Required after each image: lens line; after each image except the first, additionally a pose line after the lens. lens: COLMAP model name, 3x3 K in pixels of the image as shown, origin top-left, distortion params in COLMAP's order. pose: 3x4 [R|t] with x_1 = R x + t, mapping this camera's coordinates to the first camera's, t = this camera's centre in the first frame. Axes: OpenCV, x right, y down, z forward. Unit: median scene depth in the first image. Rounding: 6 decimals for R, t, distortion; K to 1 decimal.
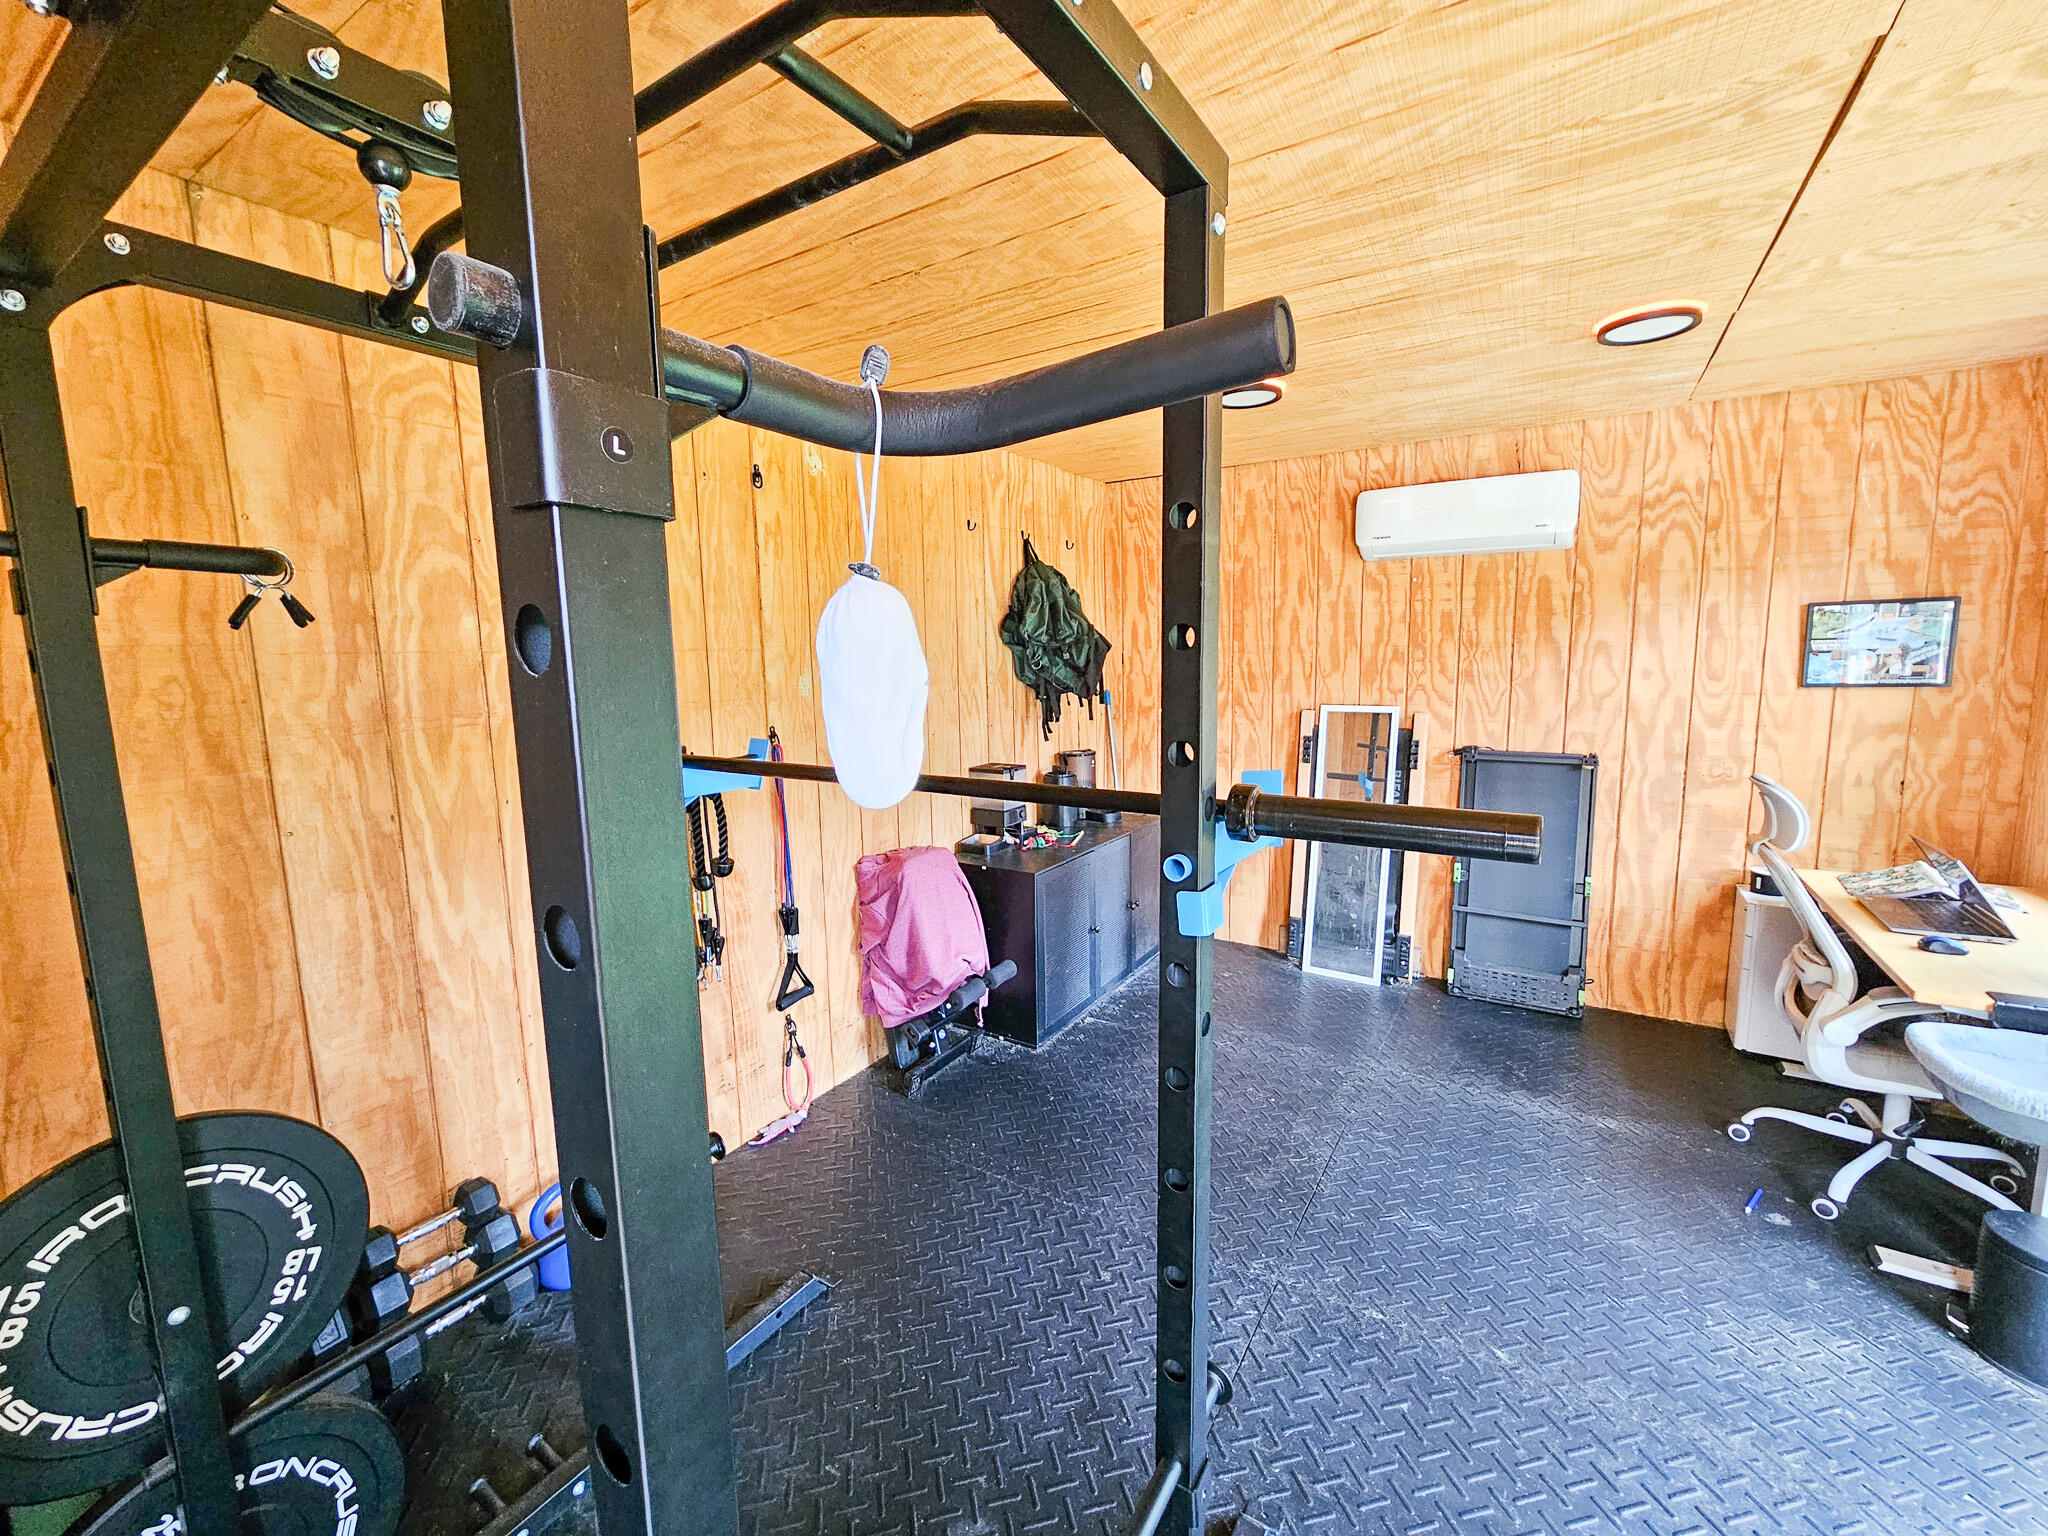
lens RADIAL K [[842.8, 0, 1027.5], [0, 842.8, 763.2], [0, 0, 1]] dist [-0.000110, 0.000596]
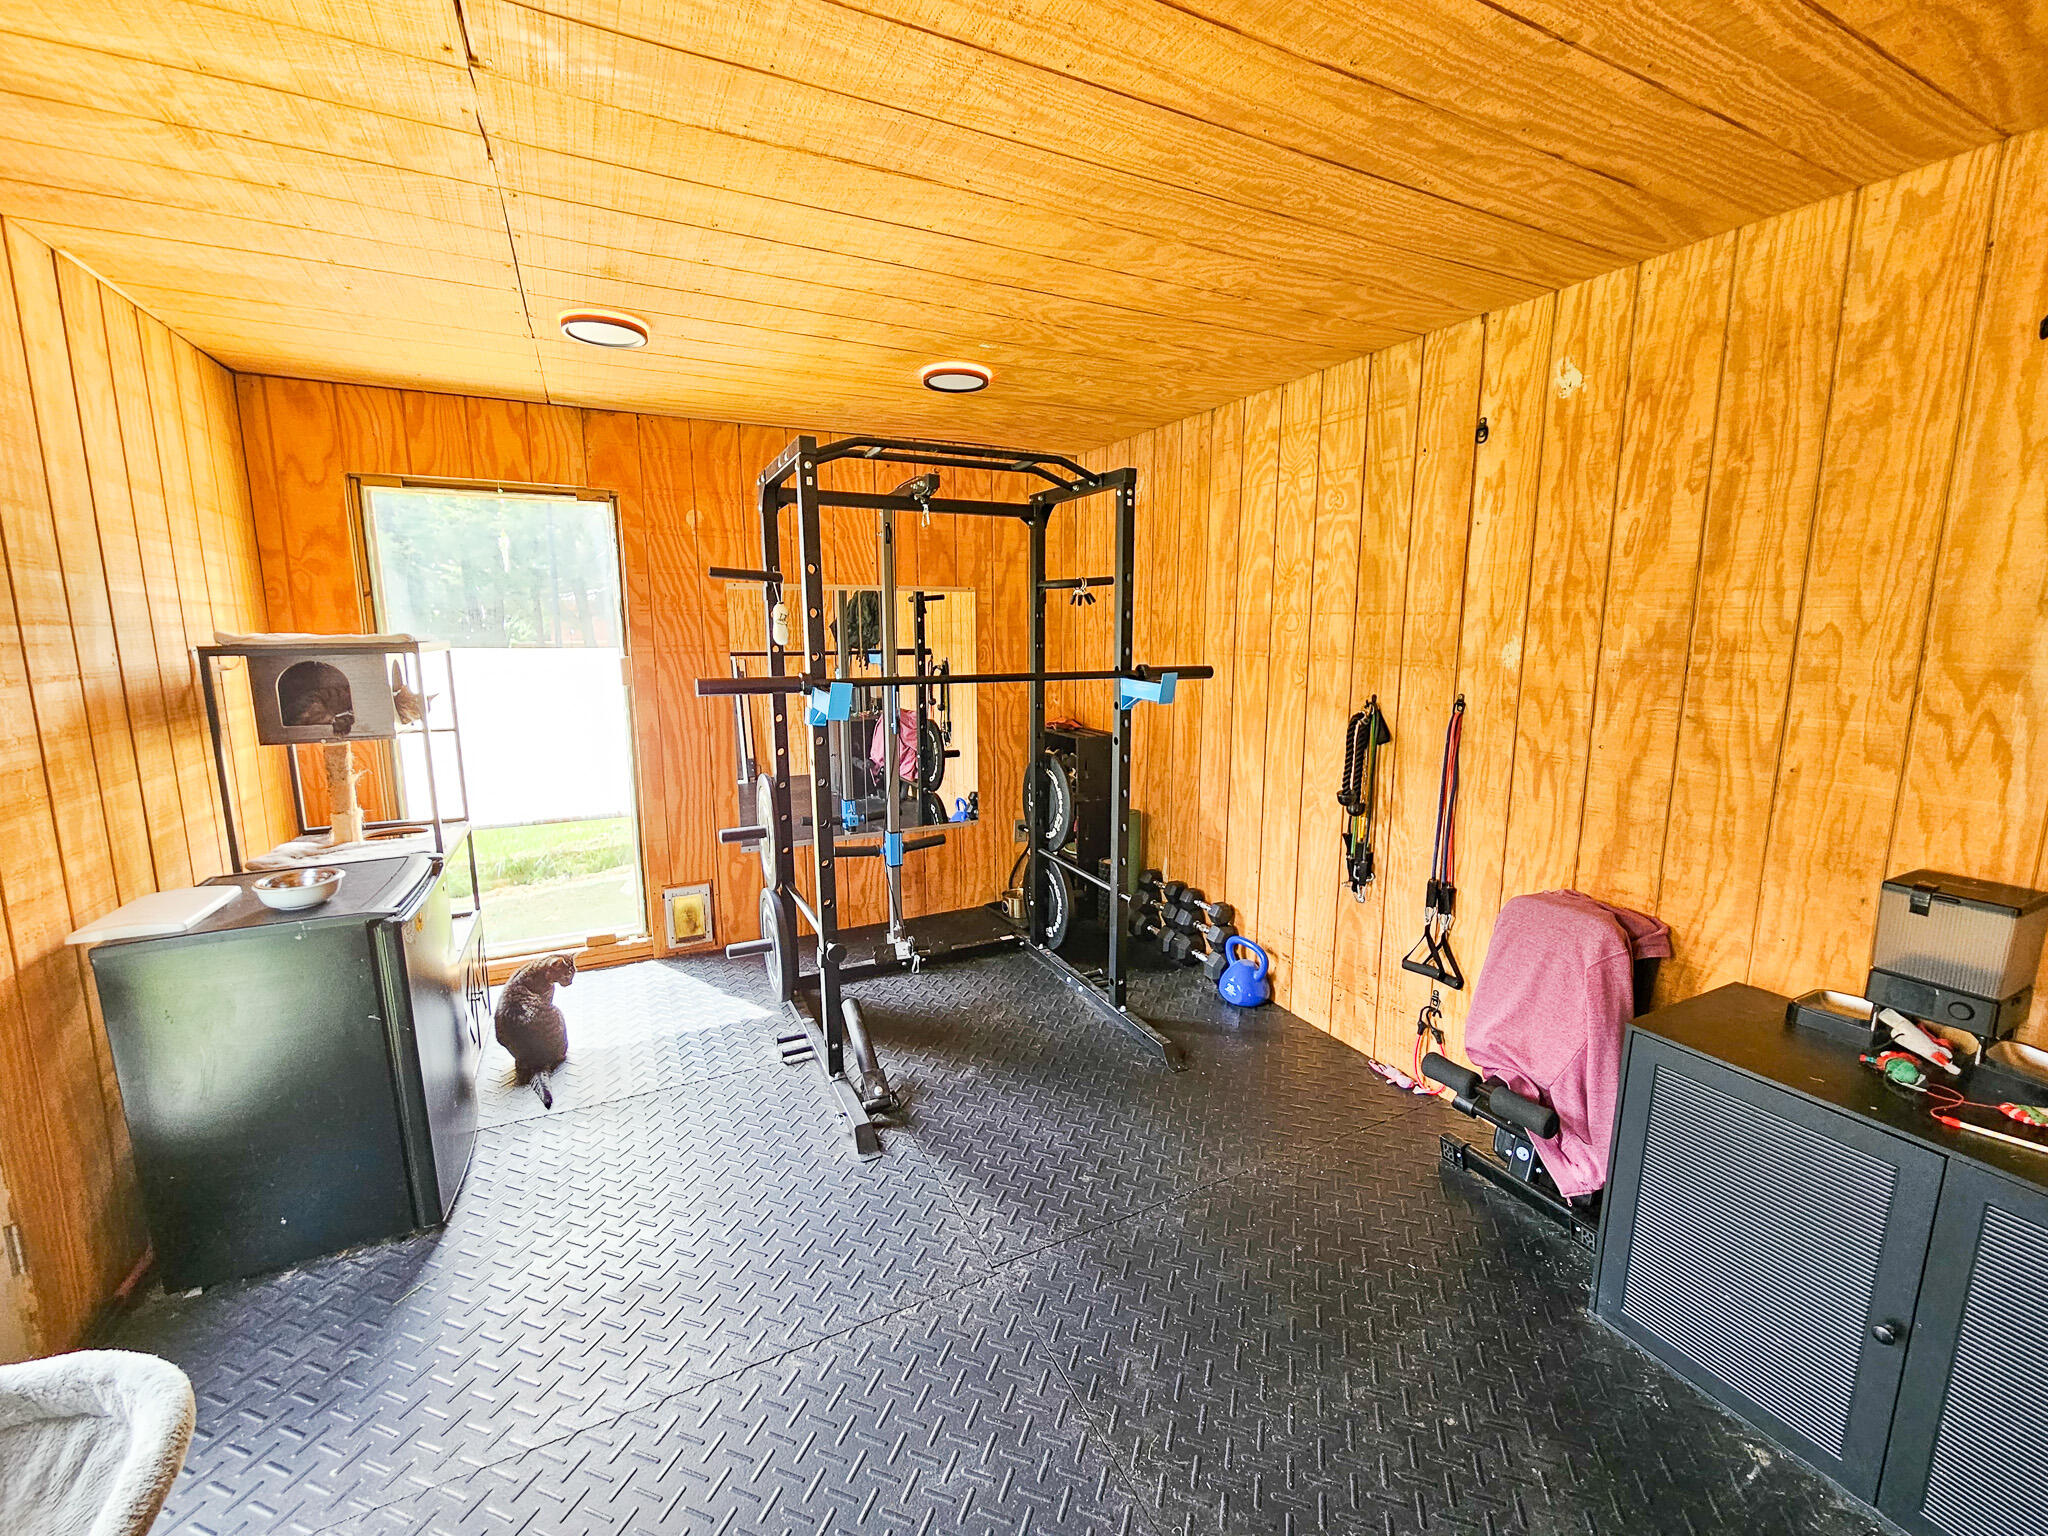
lens RADIAL K [[842.8, 0, 1029.8], [0, 842.8, 761.2], [0, 0, 1]] dist [-0.000110, 0.000596]
pose [[-0.512214, 0.160519, -0.843724, 0.795013], [-0.108251, 0.962479, 0.248830, -0.160016], [0.852008, 0.218788, -0.475619, 1.083901]]
